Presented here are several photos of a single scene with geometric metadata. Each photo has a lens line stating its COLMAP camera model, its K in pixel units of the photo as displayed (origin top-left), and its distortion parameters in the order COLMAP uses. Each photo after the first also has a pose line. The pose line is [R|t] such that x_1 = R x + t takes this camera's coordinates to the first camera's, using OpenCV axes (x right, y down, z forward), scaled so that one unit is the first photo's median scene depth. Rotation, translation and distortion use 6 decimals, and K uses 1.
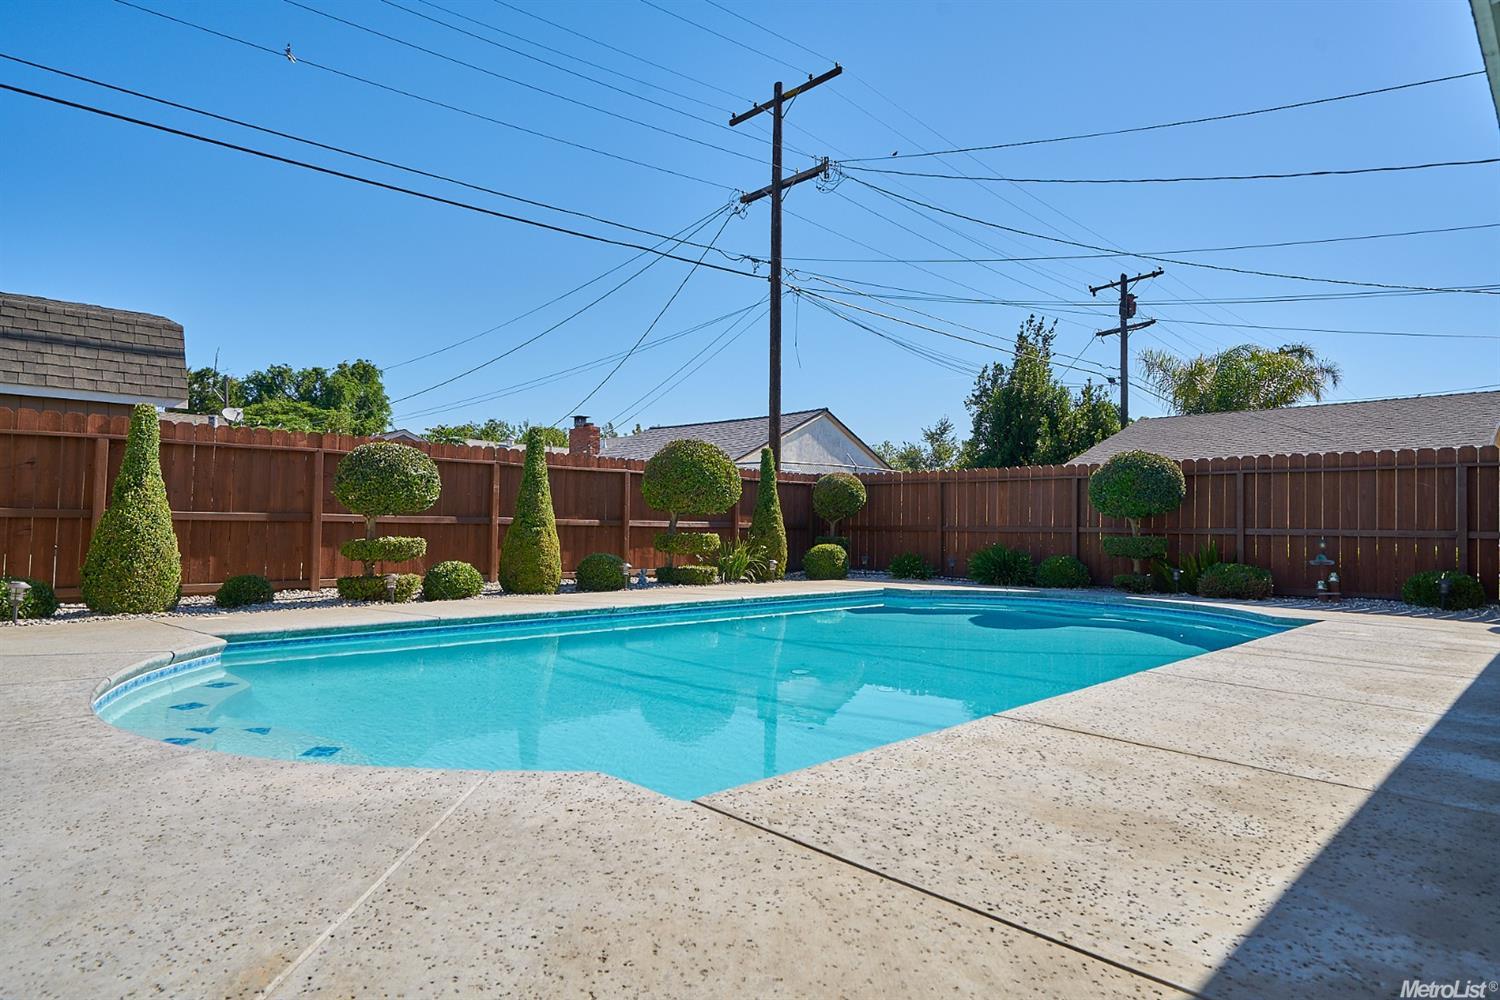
lens RADIAL K [[837.3, 0, 746.2], [0, 837.3, 503.0], [0, 0, 1]] dist [0.005178, 0.000770]
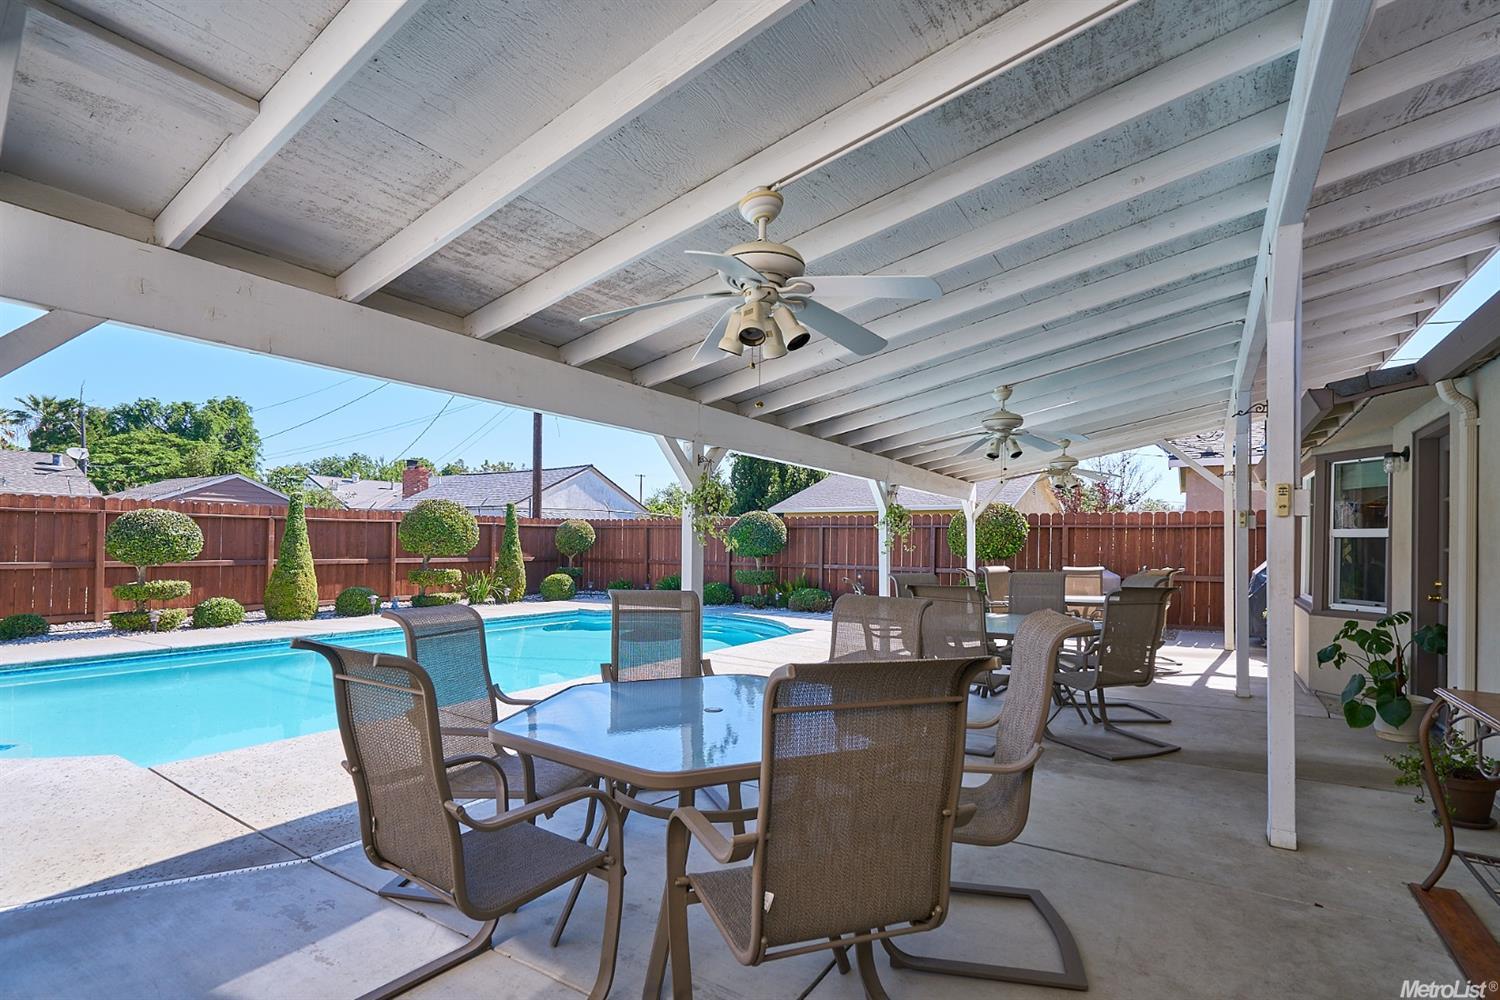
lens RADIAL K [[674.4, 0, 723.8], [0, 674.4, 535.6], [0, 0, 1]] dist [-0.005826, 0.001359]
pose [[0.981458, 0.001500, 0.191672, 0.193948], [-0.004941, 0.999835, 0.017475, -0.043342], [-0.191614, -0.018097, 0.981304, -0.156180]]
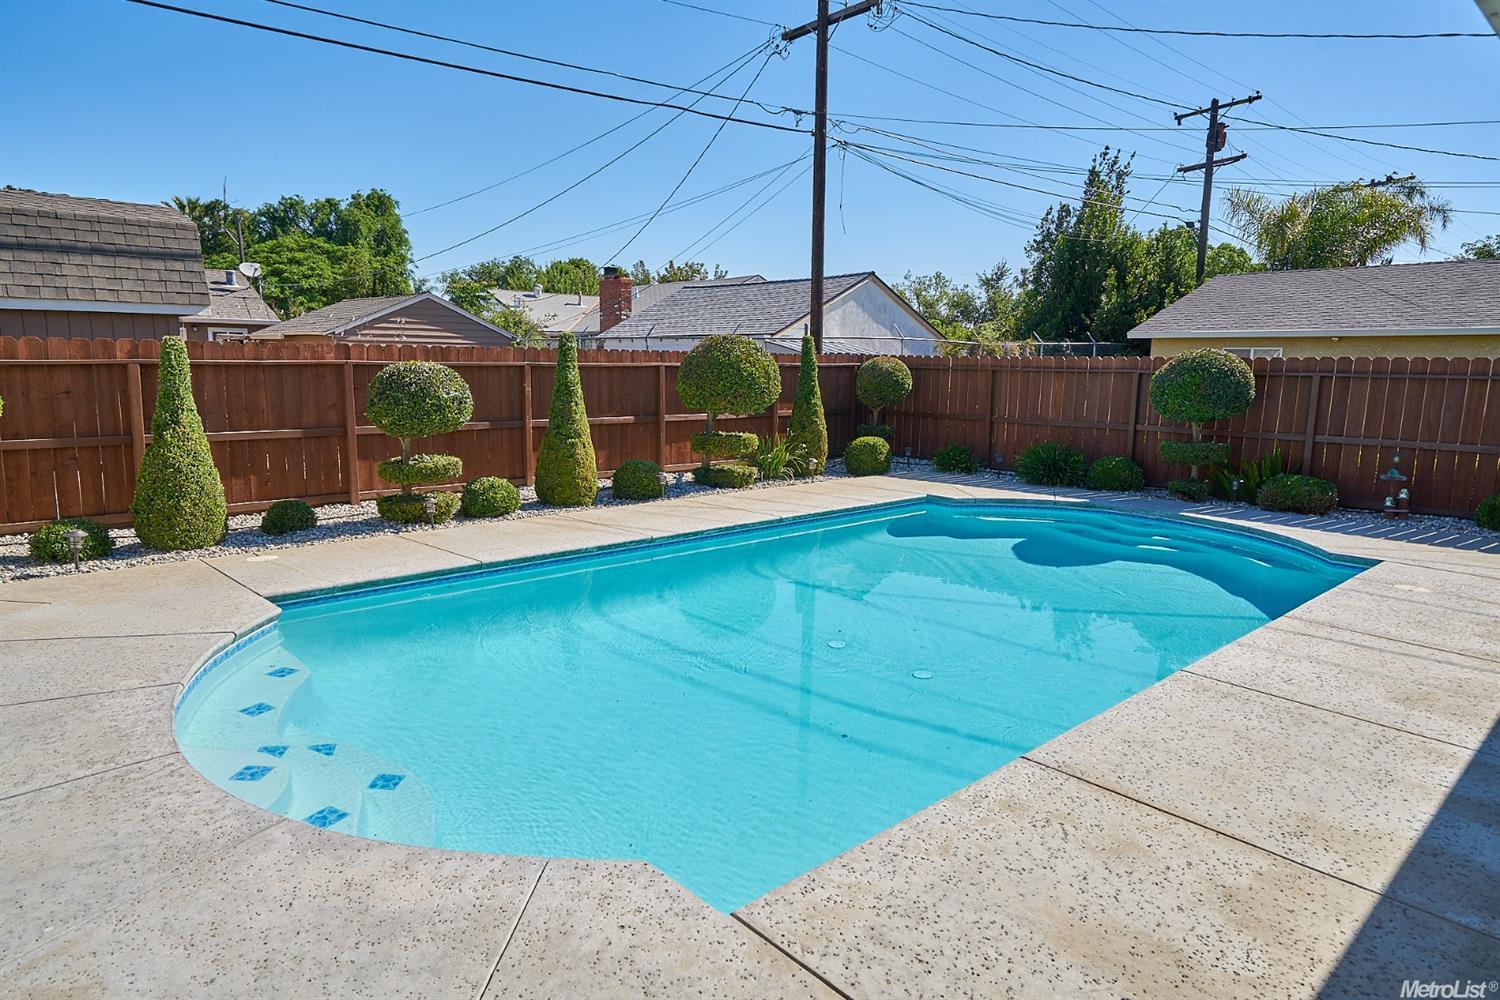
lens RADIAL K [[870.6, 0, 748.5], [0, 870.6, 497.2], [0, 0, 1]] dist [0.005995, 0.000829]
pose [[0.999093, 0.007276, -0.041945, 0.000112], [0.000335, 0.983910, 0.178667, -0.079283], [0.042570, -0.178519, 0.983015, -0.004069]]
